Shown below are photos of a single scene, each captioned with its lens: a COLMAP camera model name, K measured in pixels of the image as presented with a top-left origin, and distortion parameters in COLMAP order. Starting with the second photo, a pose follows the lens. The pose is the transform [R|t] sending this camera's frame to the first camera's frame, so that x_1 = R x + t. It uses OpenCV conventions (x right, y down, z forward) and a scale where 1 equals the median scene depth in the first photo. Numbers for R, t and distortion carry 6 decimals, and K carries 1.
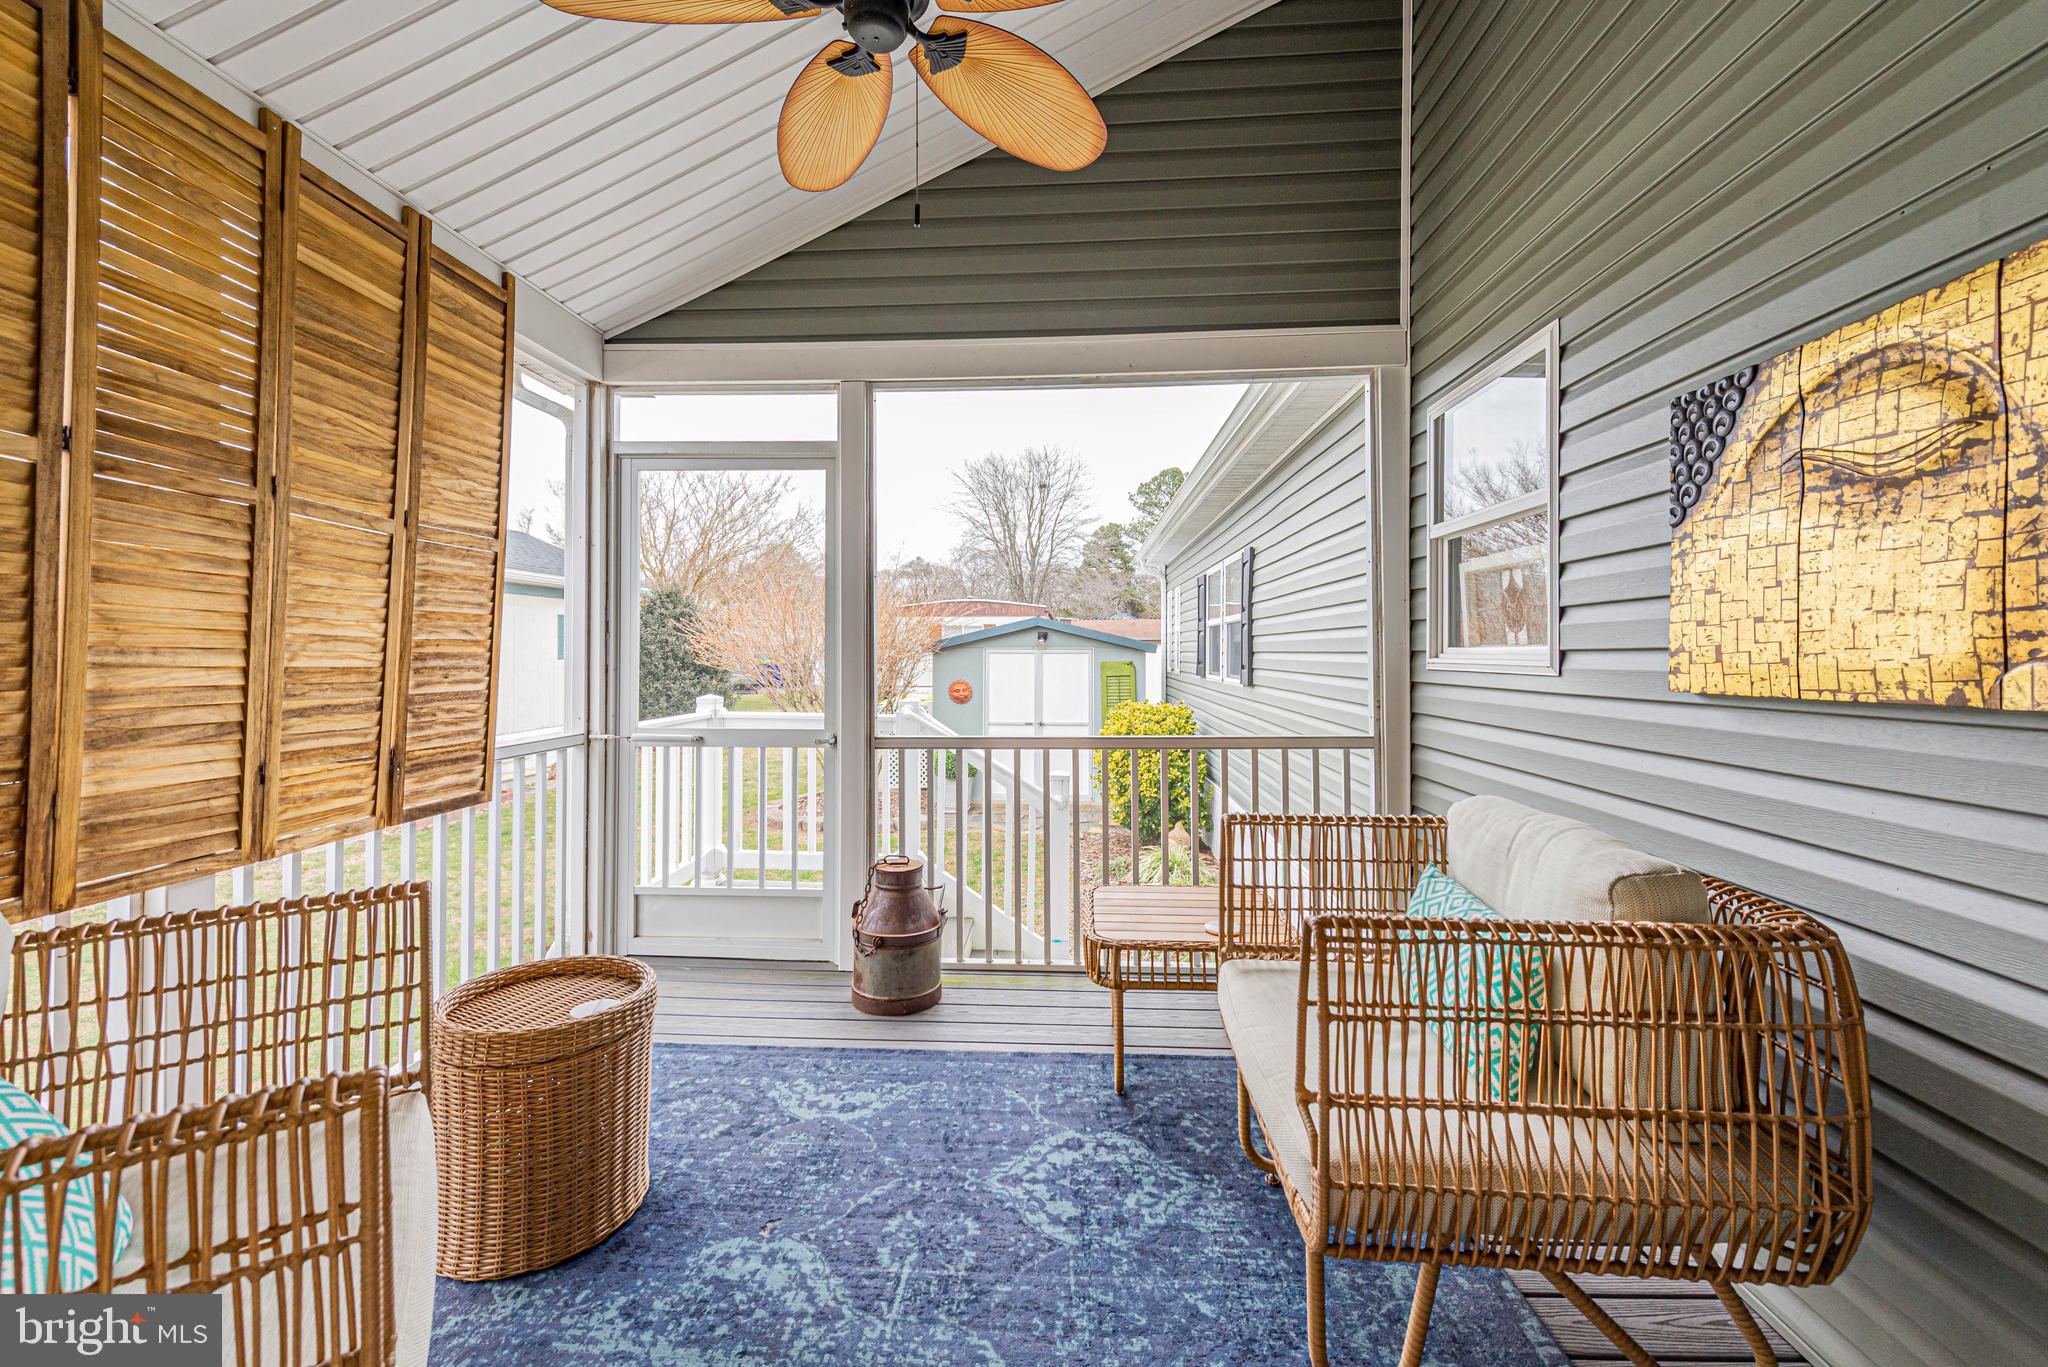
lens RADIAL K [[812.8, 0, 1032.4], [0, 812.8, 648.4], [0, 0, 1]] dist [0.017122, -0.002038]
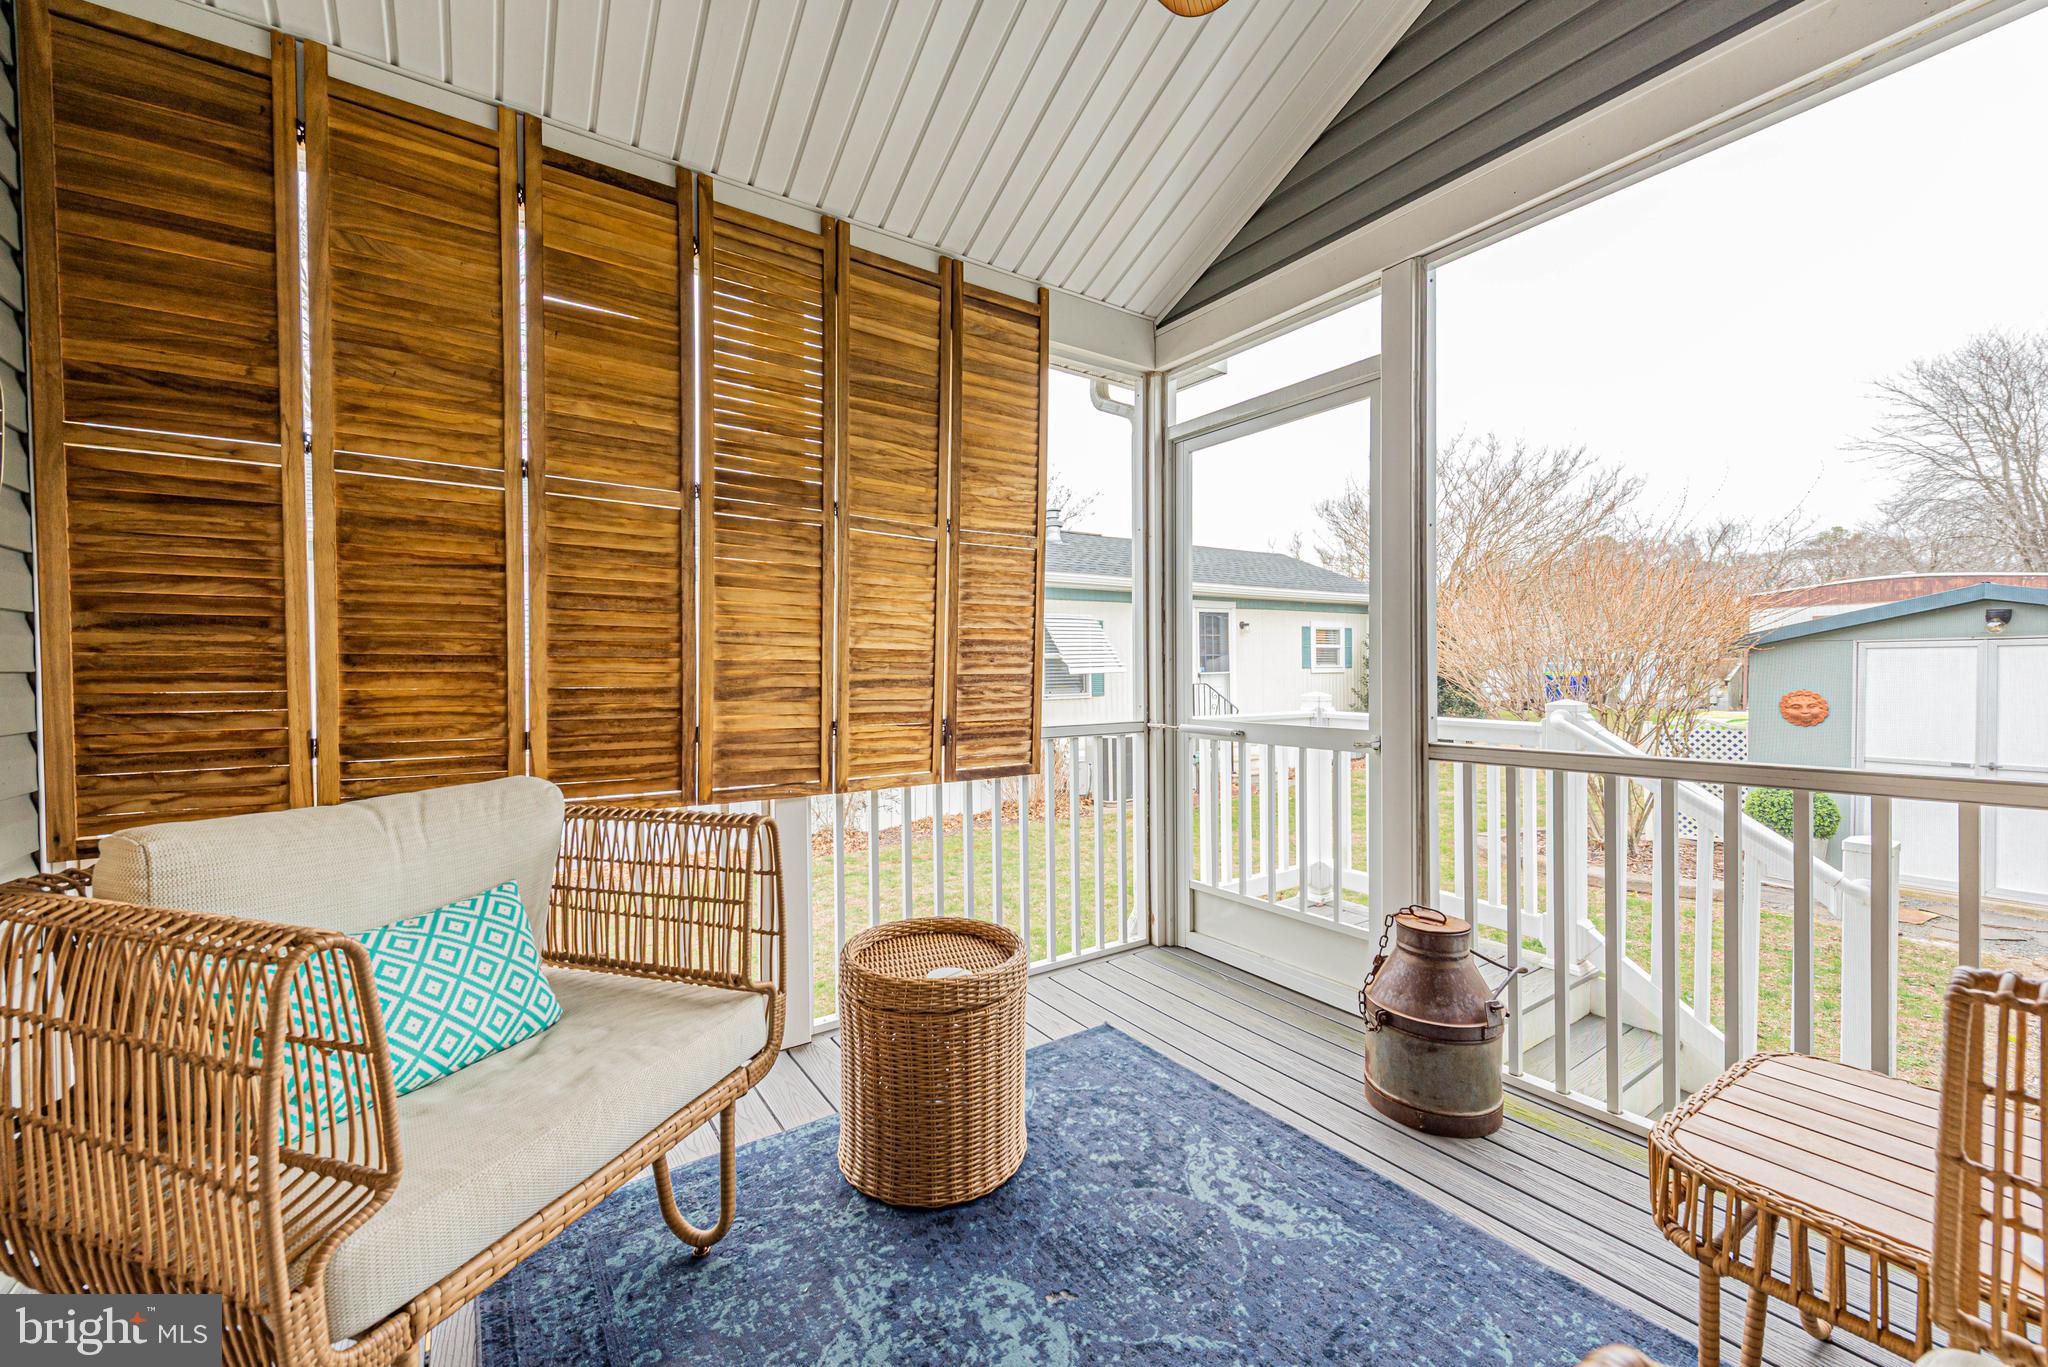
lens RADIAL K [[812.8, 0, 1028.4], [0, 812.8, 689.6], [0, 0, 1]] dist [0.017122, -0.002038]
pose [[0.610089, 0.012614, -0.792232, 0.243400], [0.014032, 0.999544, 0.026720, 0.049383], [0.792208, -0.027419, 0.609635, 0.373622]]
